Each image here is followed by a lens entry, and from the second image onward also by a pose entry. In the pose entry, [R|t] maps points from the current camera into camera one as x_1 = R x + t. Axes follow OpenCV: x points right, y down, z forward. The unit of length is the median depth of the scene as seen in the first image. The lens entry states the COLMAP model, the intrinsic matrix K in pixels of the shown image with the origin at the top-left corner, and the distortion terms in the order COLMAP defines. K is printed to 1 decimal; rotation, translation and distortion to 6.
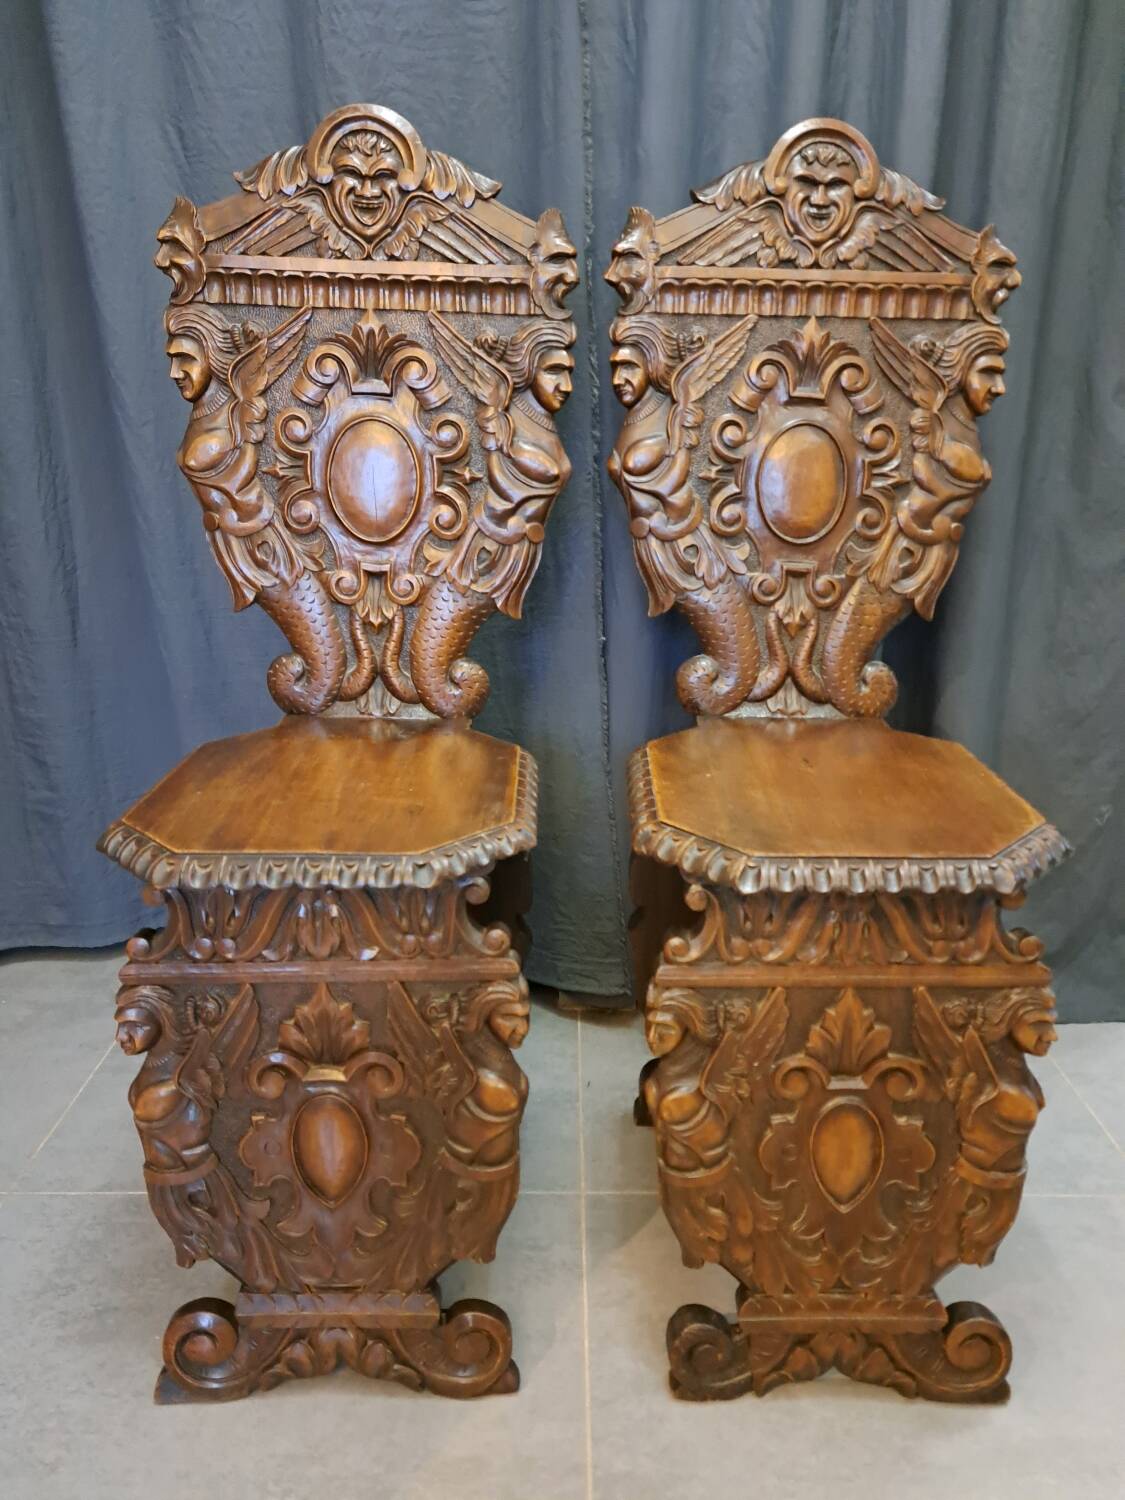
lens RADIAL K [[1099.6, 0, 576.7], [0, 1099.6, 746.0], [0, 0, 1]] dist [0.039394, -0.032142]
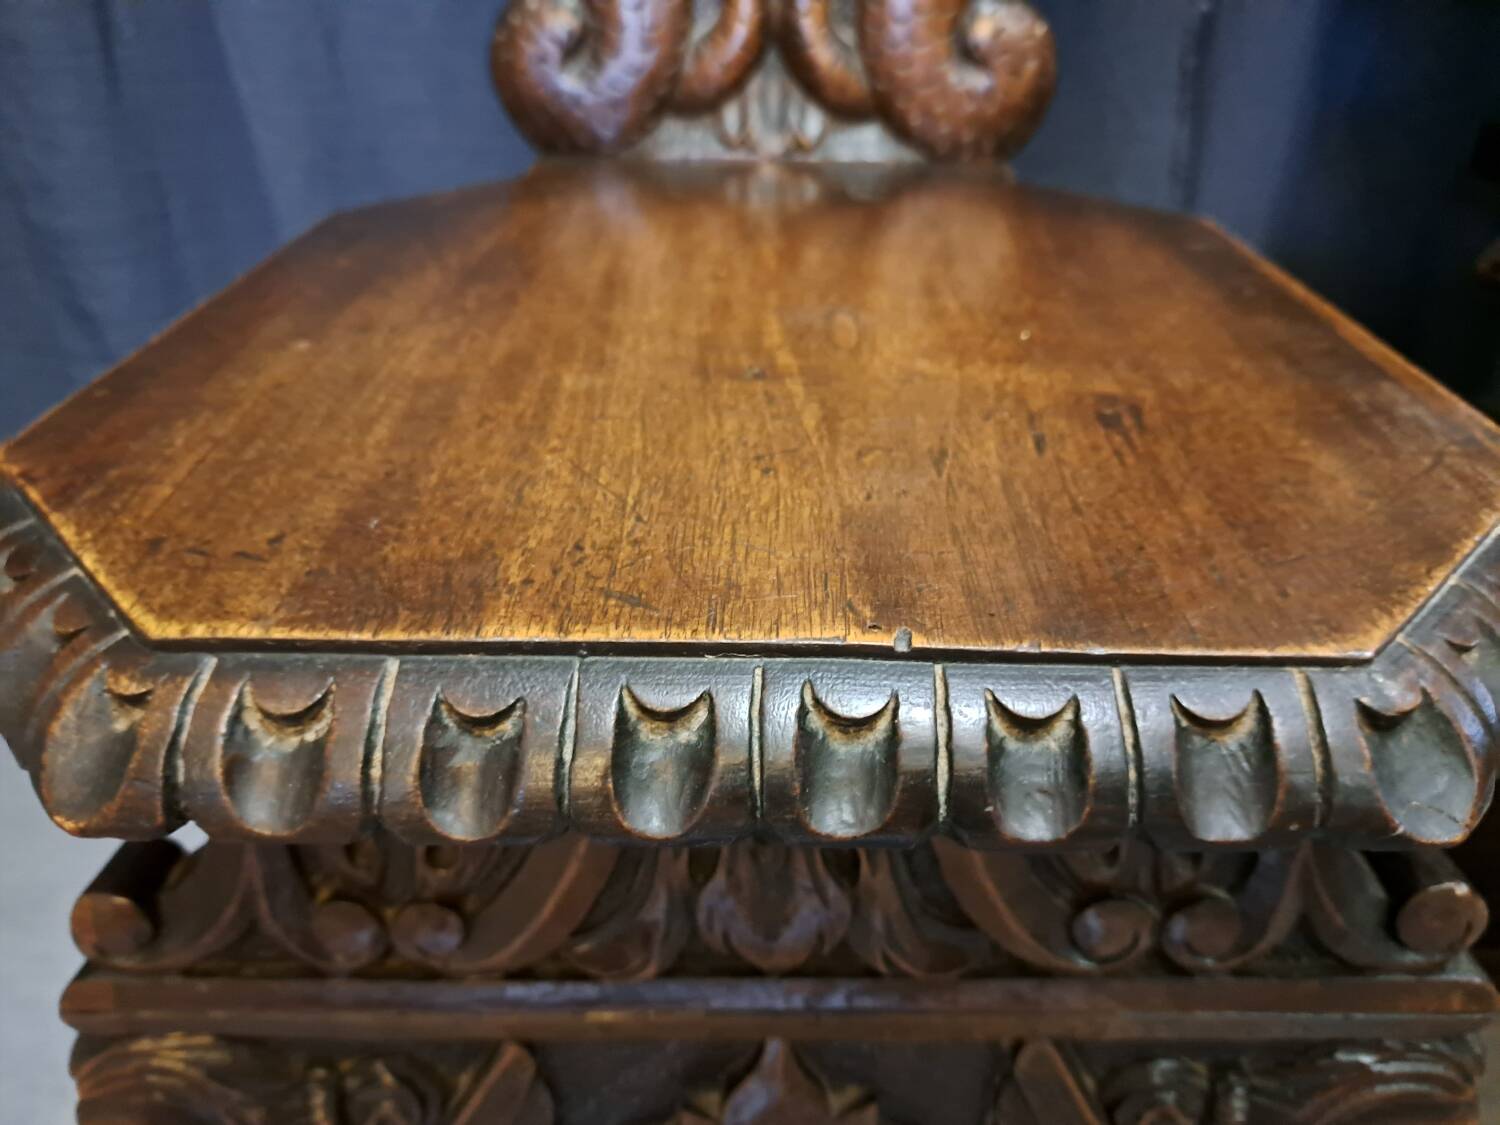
lens RADIAL K [[1099.6, 0, 740.8], [0, 1099.6, 562.2], [0, 0, 1]] dist [0.039394, -0.032142]
pose [[0.999371, 0.003989, -0.035244, -0.214270], [0.004006, 0.974607, 0.223886, 0.032395], [0.035242, -0.223886, 0.973978, 0.701513]]
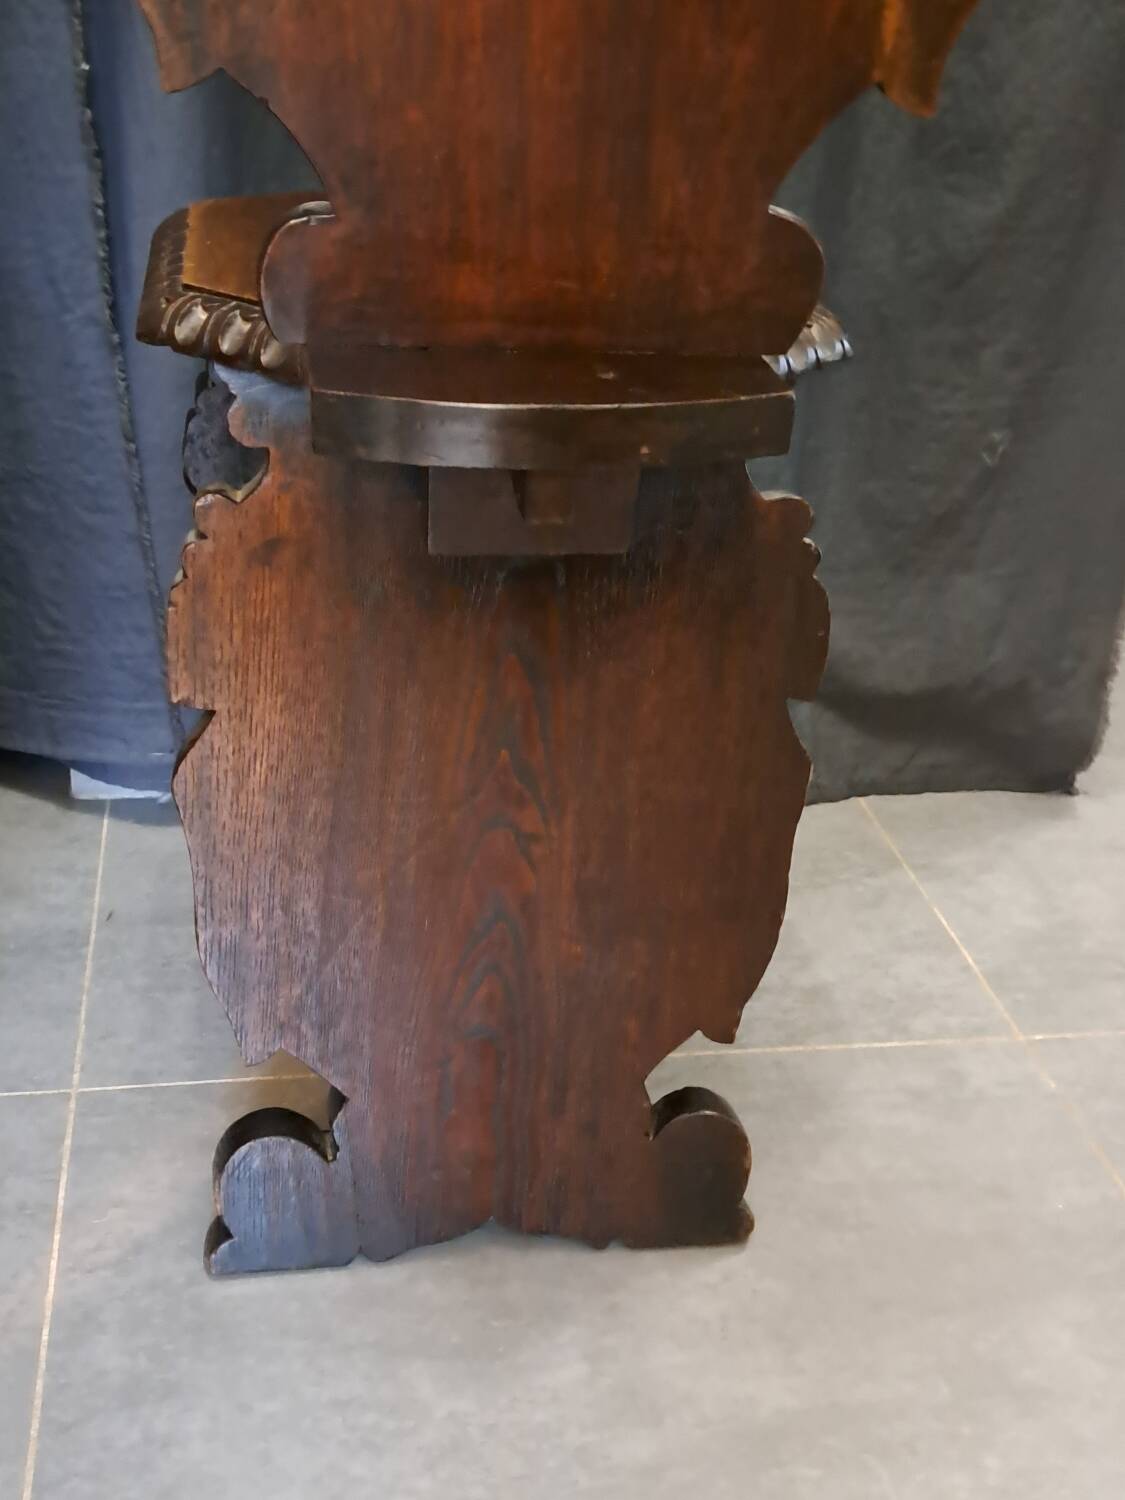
lens RADIAL K [[1714.9, 0, 569.3], [0, 1714.9, 786.6], [0, 0, 1]] dist [0.048898, 0.000000]
pose [[0.984136, -0.027950, 0.175200, 0.133167], [-0.004035, 0.983731, 0.179601, 0.117207], [-0.177370, -0.177458, 0.968013, 0.167648]]
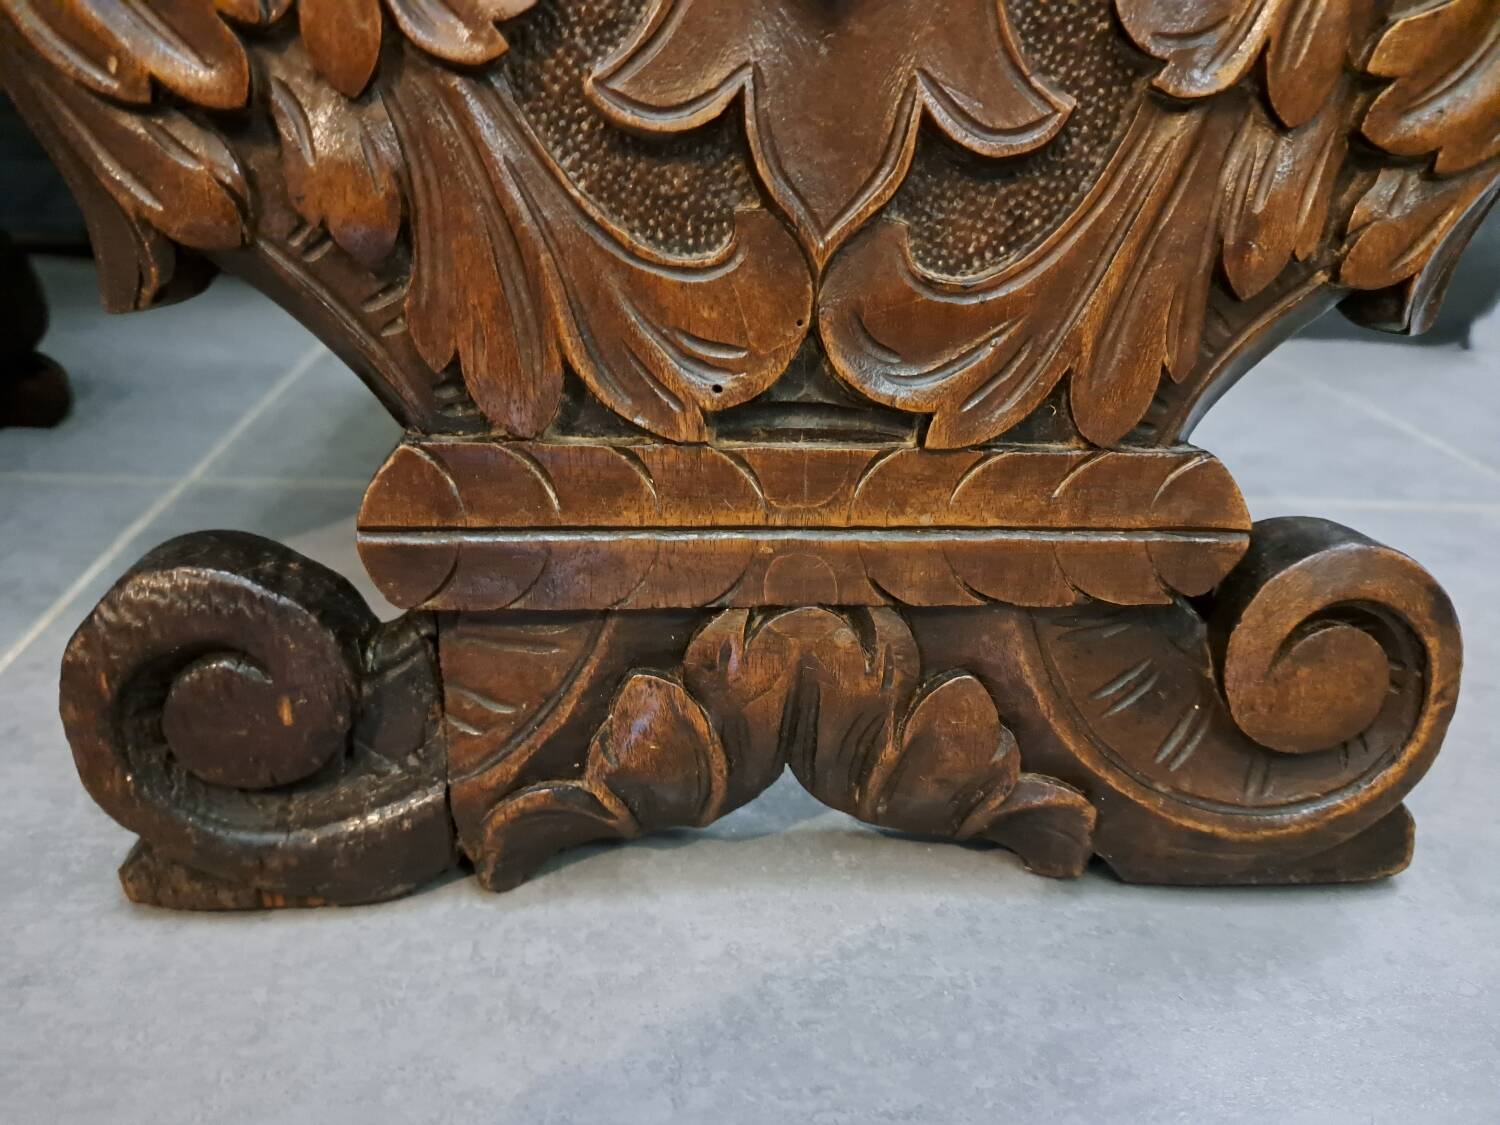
lens RADIAL K [[1173.7, 0, 764.1], [0, 1173.7, 563.9], [0, 0, 1]] dist [0.013878, -0.013101]
pose [[0.992540, 0.009950, 0.121512, 0.196352], [-0.024669, 0.992439, 0.120236, 0.487986], [-0.119397, -0.122337, 0.985281, 0.752175]]
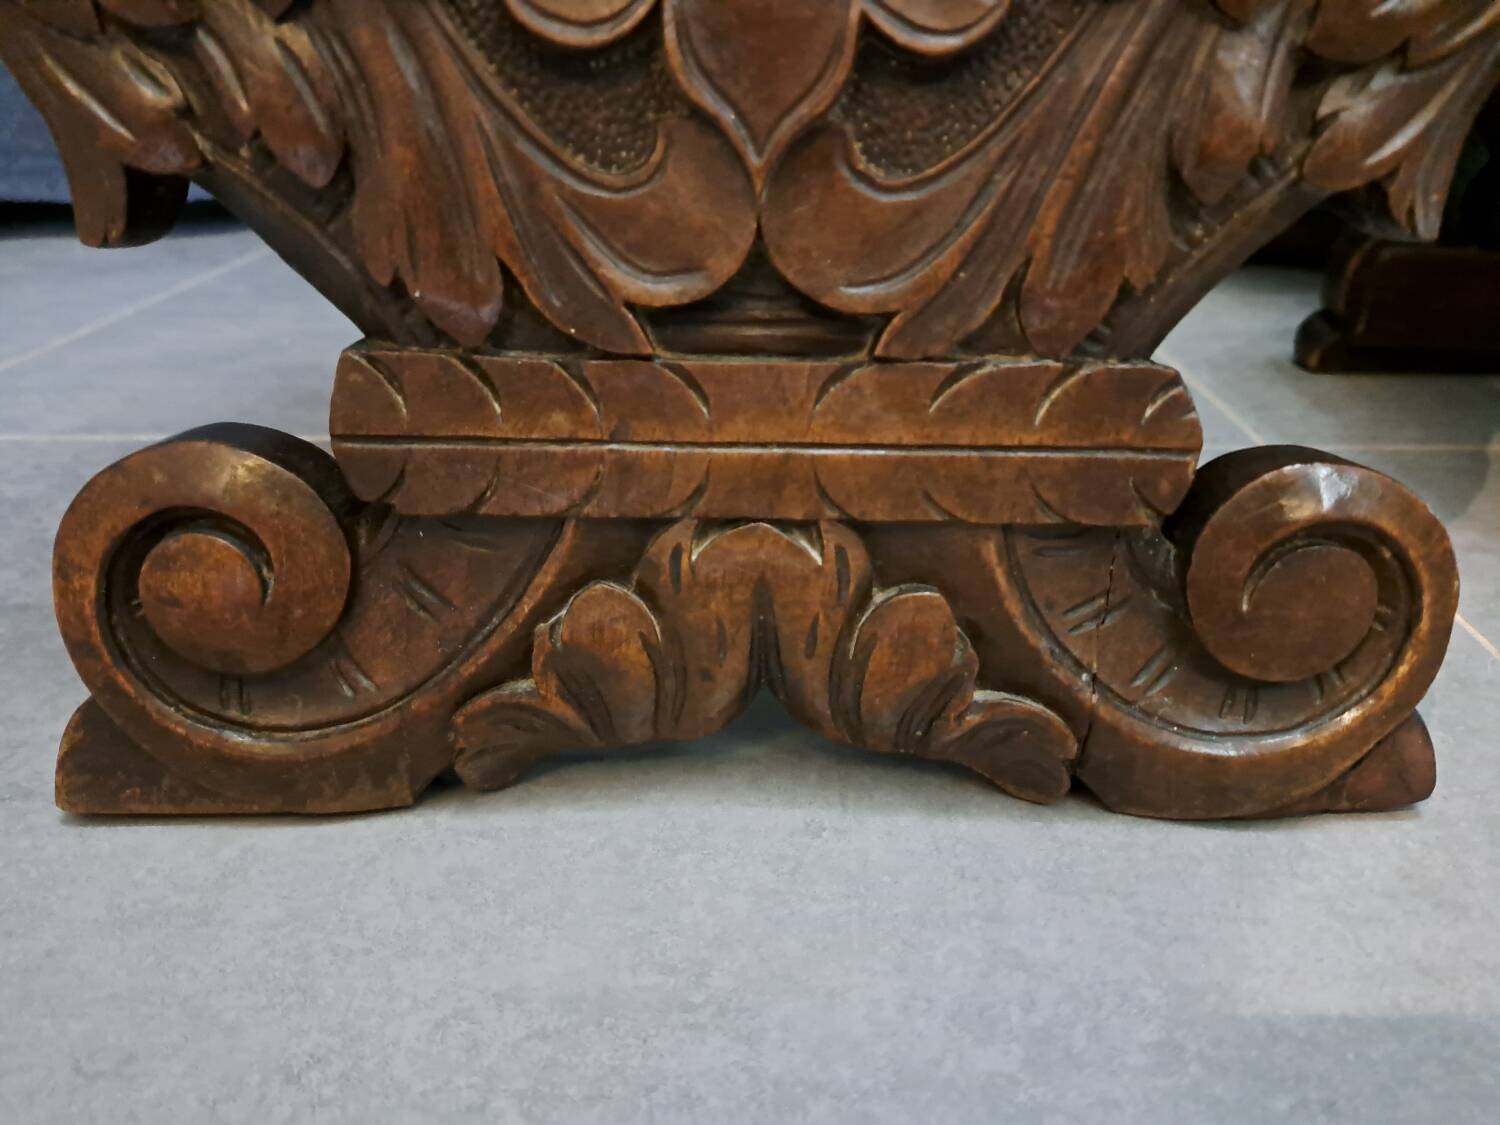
lens RADIAL K [[1099.6, 0, 770.4], [0, 1099.6, 566.7], [0, 0, 1]] dist [0.039394, -0.032142]
pose [[0.999716, 0.003010, -0.023639, -0.206972], [0.000142, 0.991224, 0.132194, 0.500580], [0.023829, -0.132160, 0.990942, 0.756535]]
